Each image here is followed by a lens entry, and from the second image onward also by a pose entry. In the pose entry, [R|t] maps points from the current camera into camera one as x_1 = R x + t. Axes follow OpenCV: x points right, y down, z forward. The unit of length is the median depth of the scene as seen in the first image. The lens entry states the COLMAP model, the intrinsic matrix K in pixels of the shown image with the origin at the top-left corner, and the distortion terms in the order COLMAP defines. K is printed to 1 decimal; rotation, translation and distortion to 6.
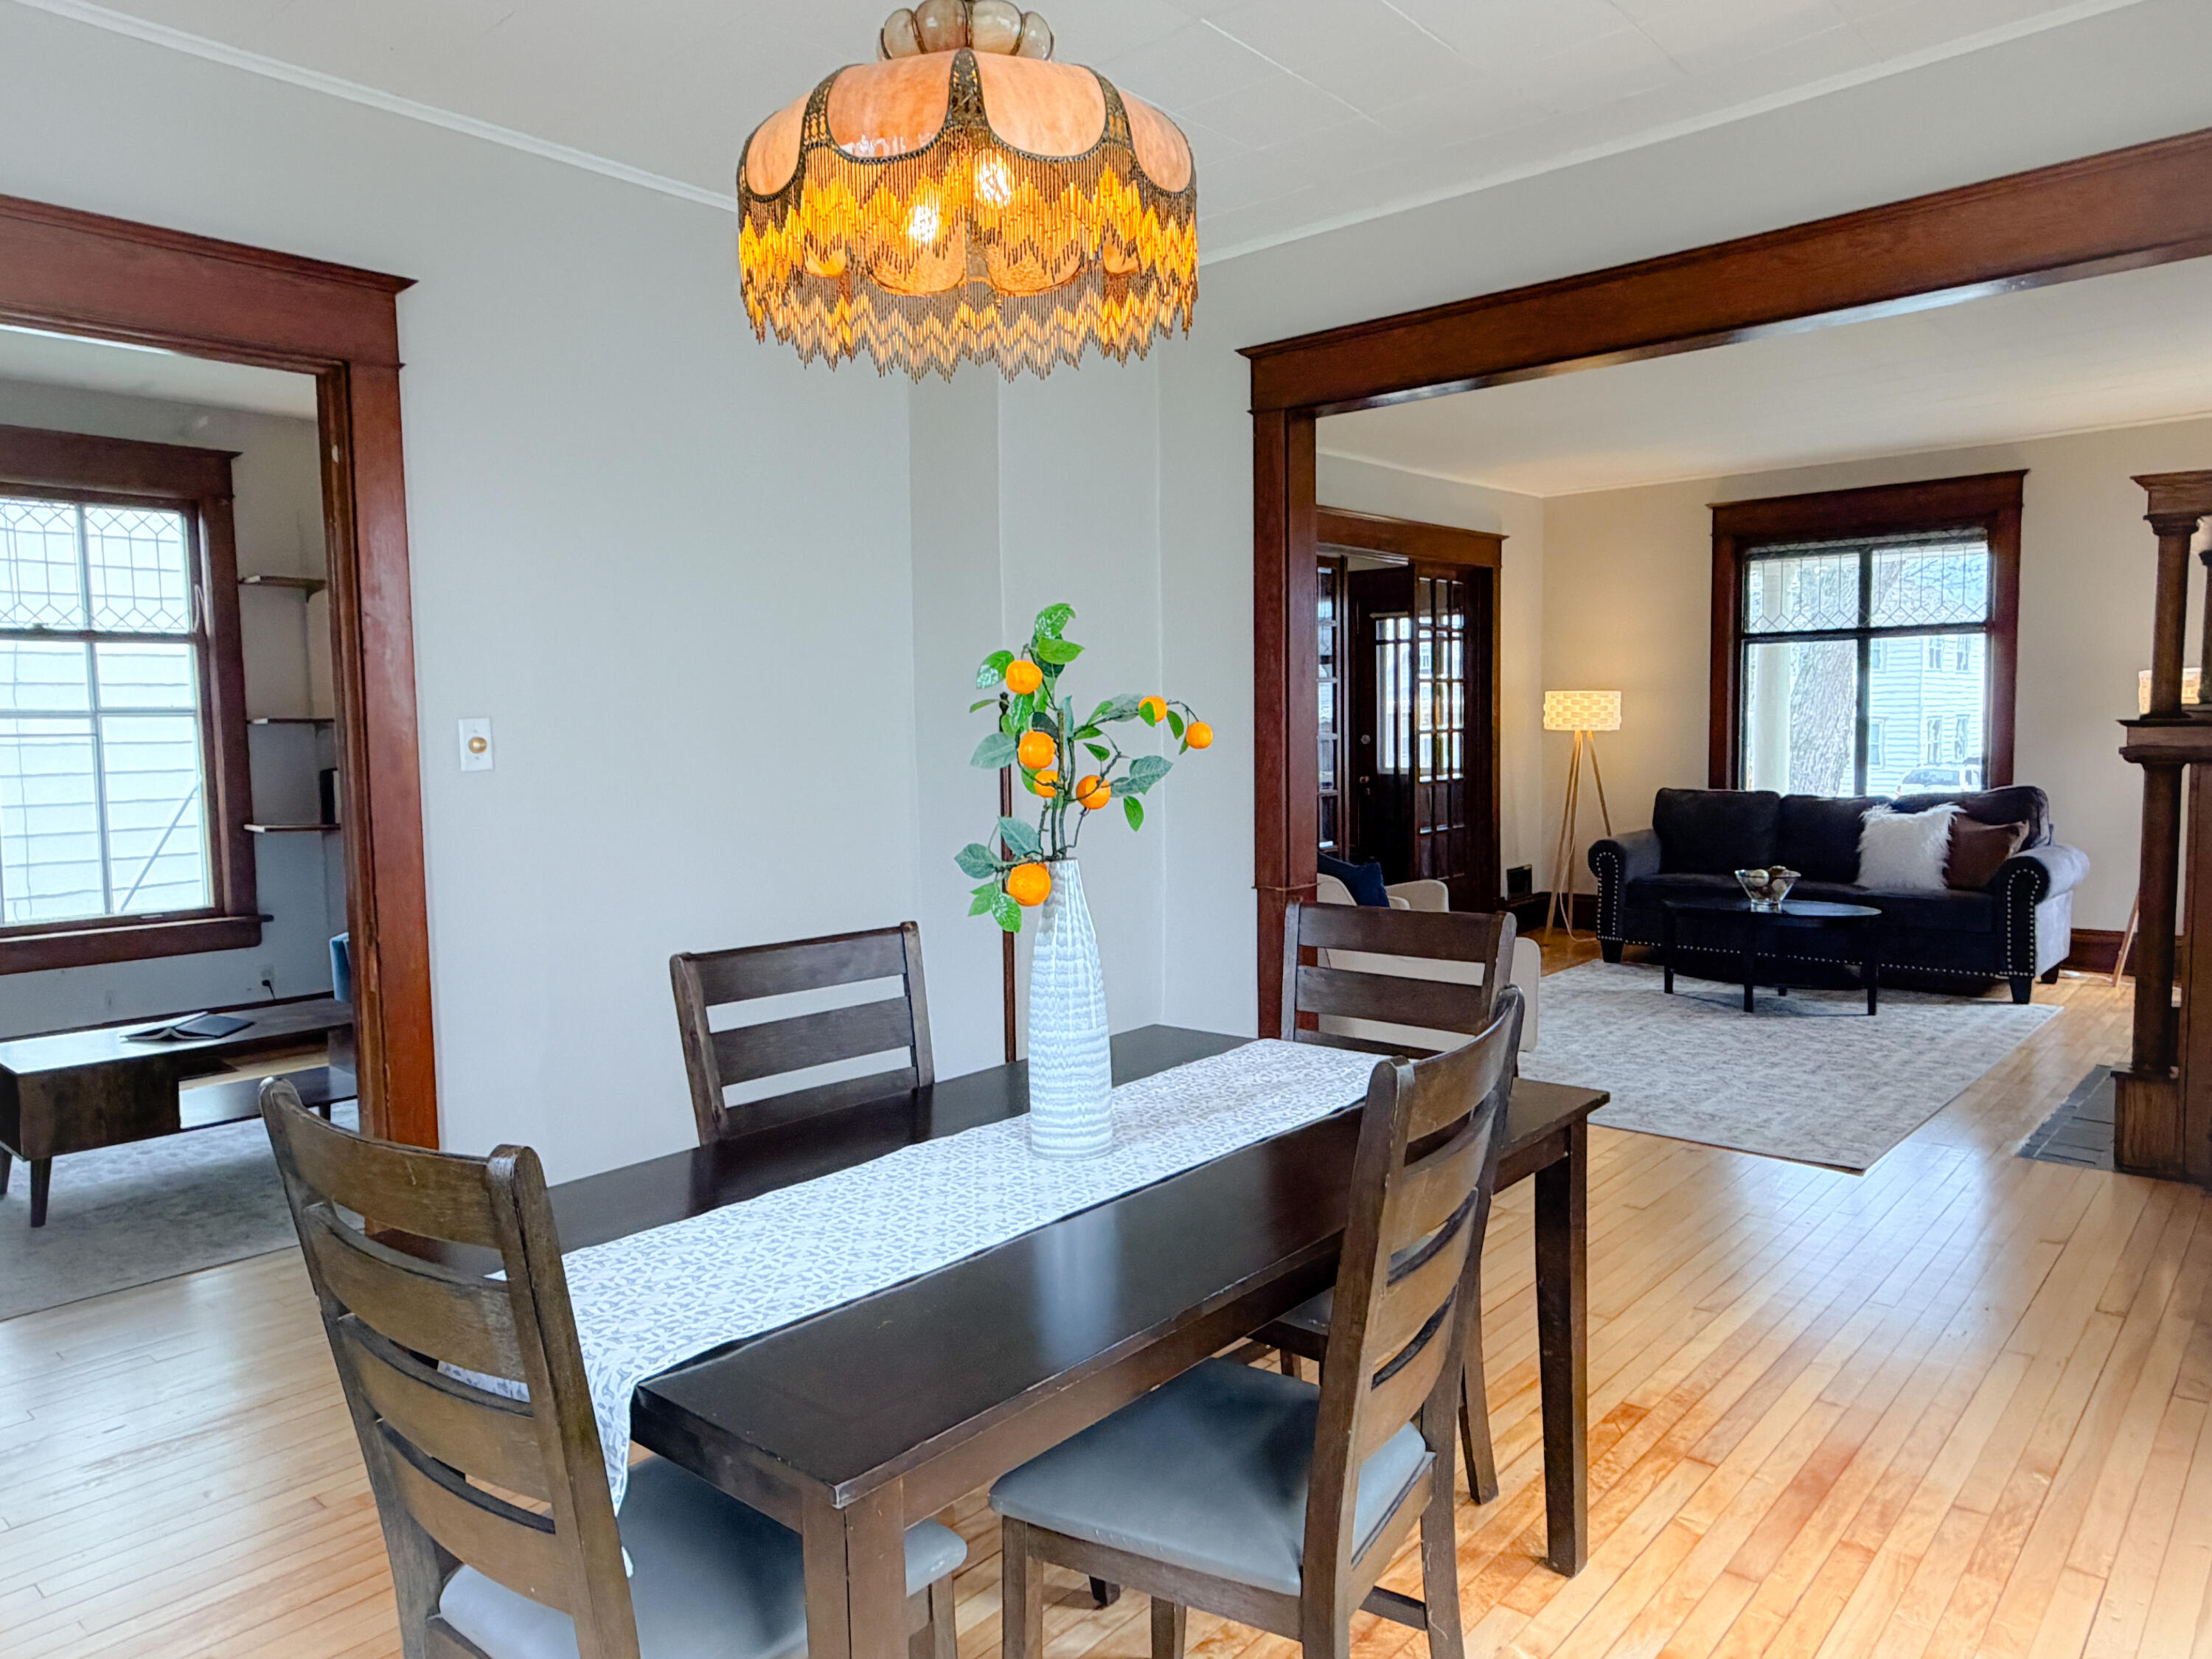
lens RADIAL K [[1446.1, 0, 1098.5], [0, 1446.1, 828.8], [0, 0, 1]] dist [0.006145, 0.001095]
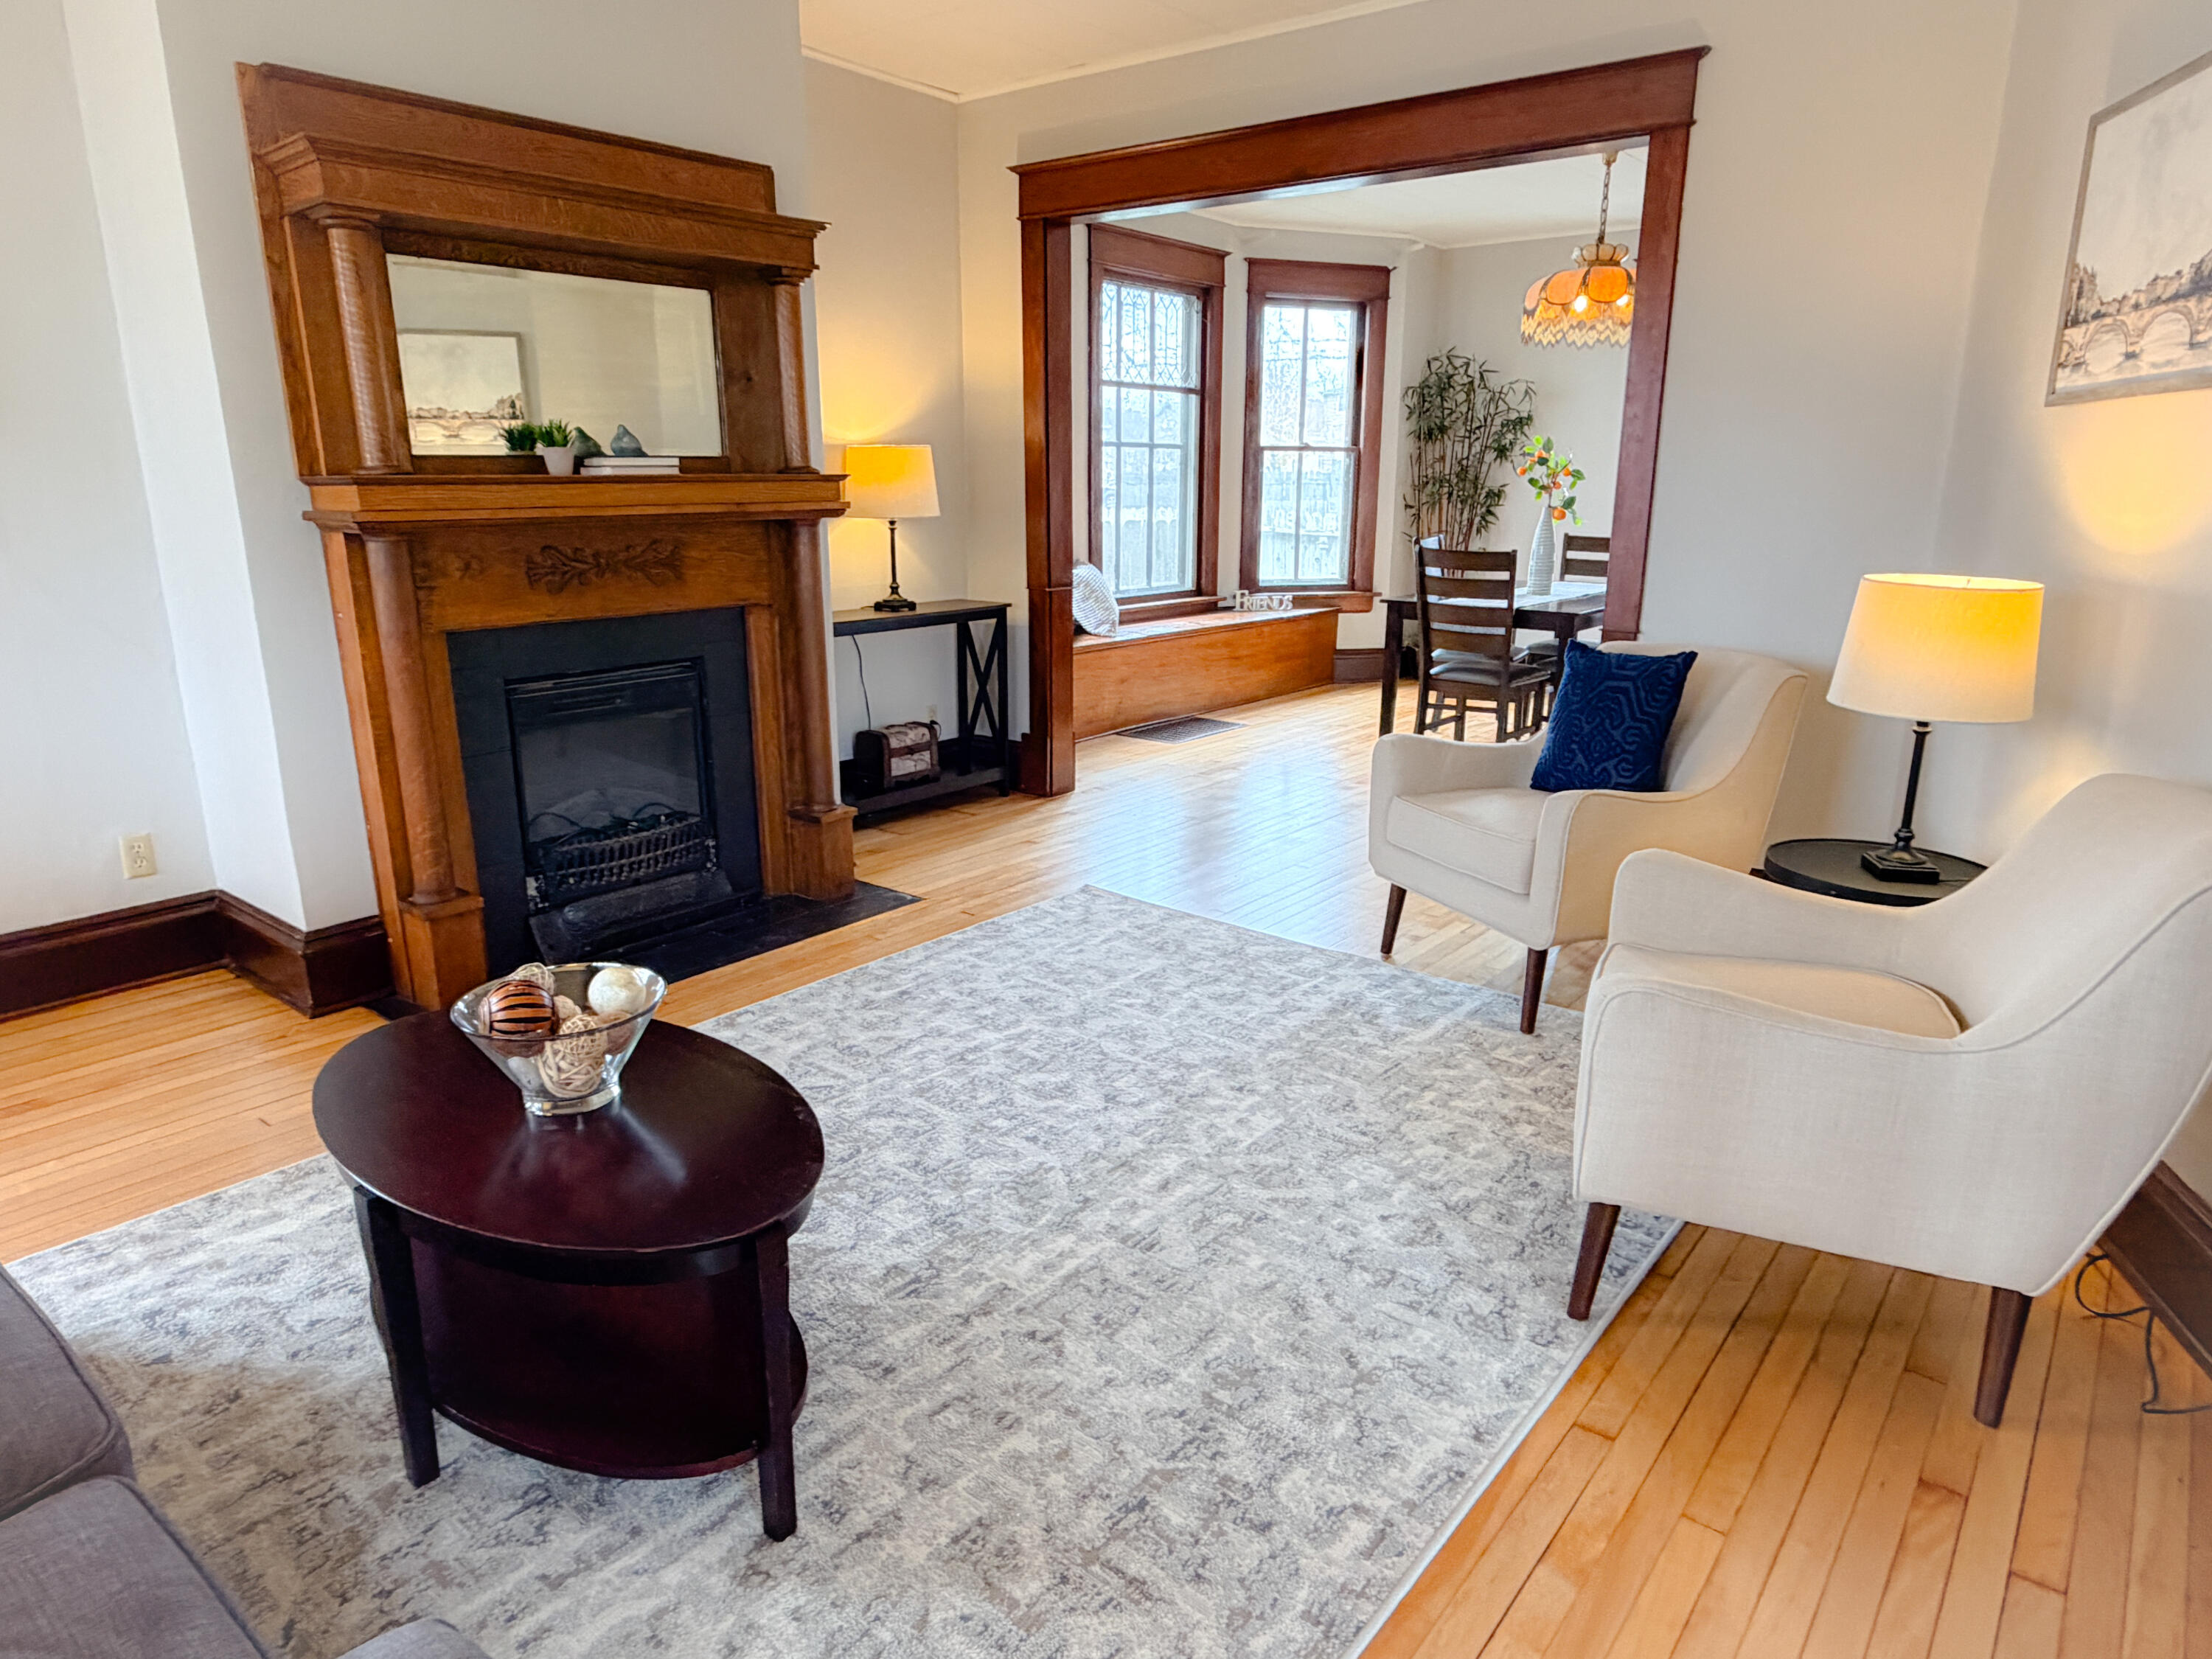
lens RADIAL K [[1353.0, 0, 1096.3], [0, 1353.0, 830.5], [0, 0, 1]] dist [0.001965, -0.000572]
pose [[-0.998476, 0.027940, -0.047598, 0.313251], [0.010971, 0.945662, 0.324967, -0.079700], [0.054091, 0.323949, -0.944527, 1.087445]]
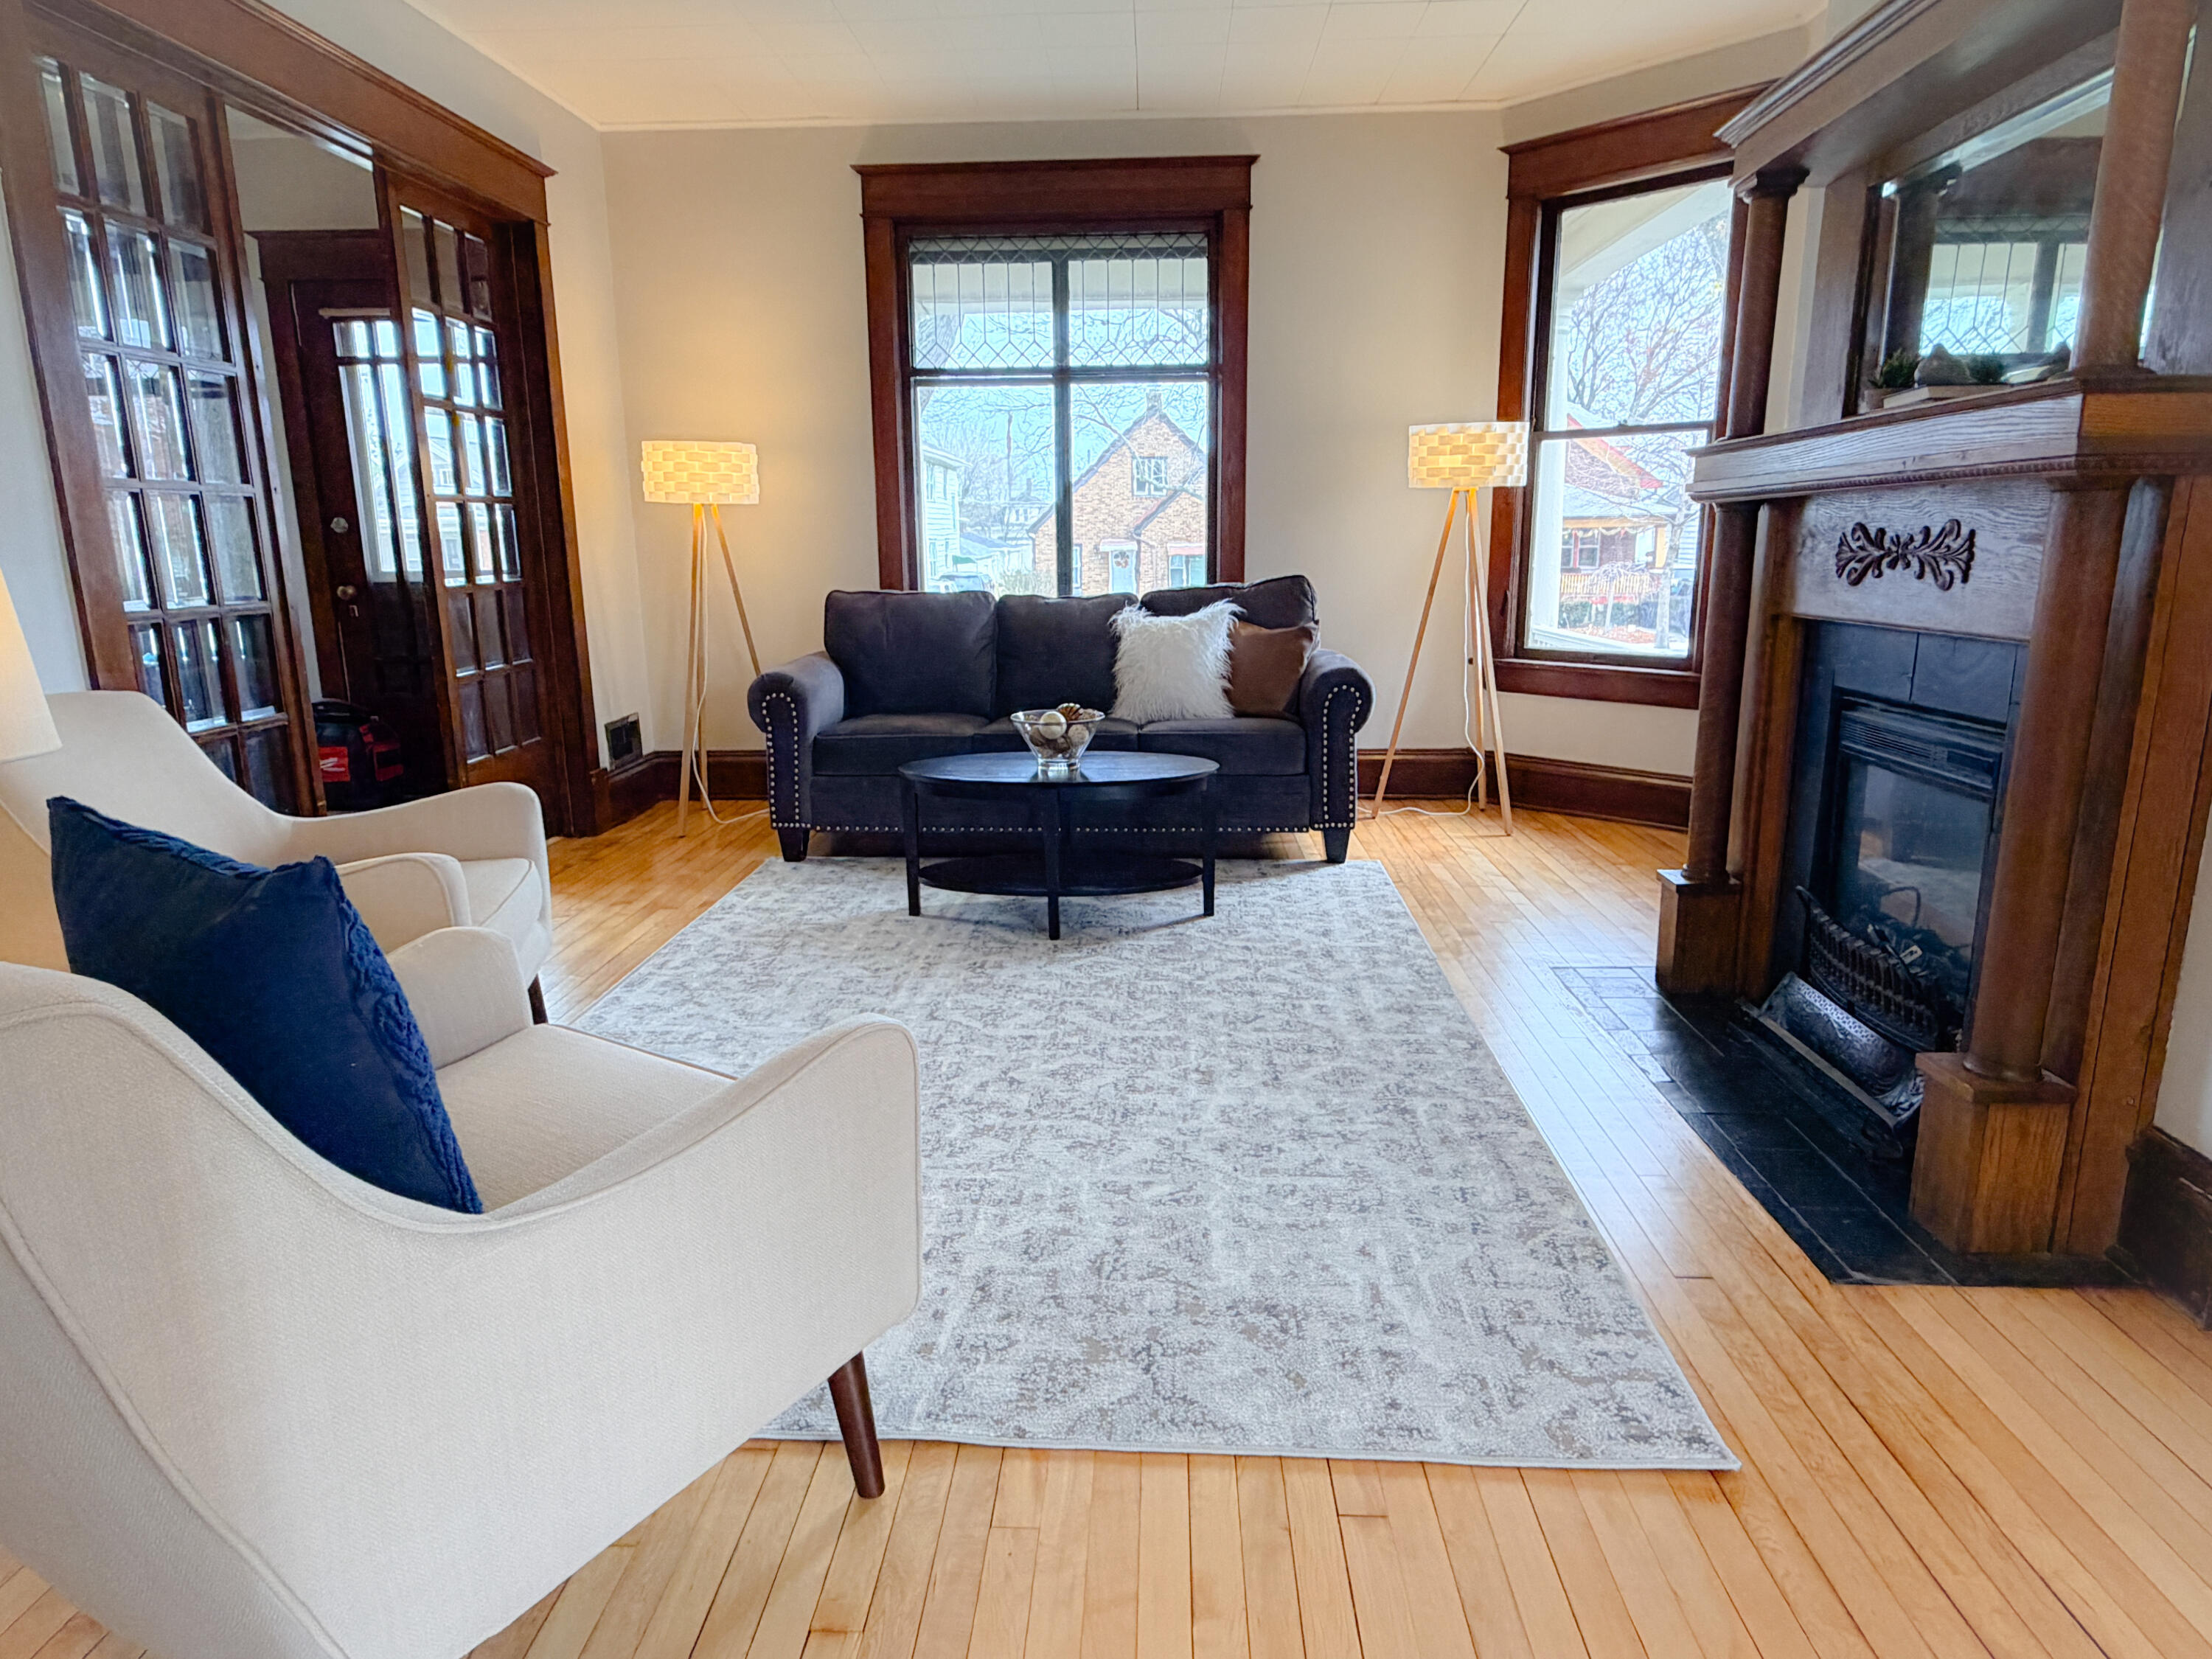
lens RADIAL K [[1321.1, 0, 1090.7], [0, 1321.1, 834.9], [0, 0, 1]] dist [-0.000196, 0.002725]
pose [[0.781591, -0.129481, 0.610205, 0.097935], [0.043990, 0.987226, 0.153135, -0.004944], [-0.622238, -0.092846, 0.777303, 0.463440]]
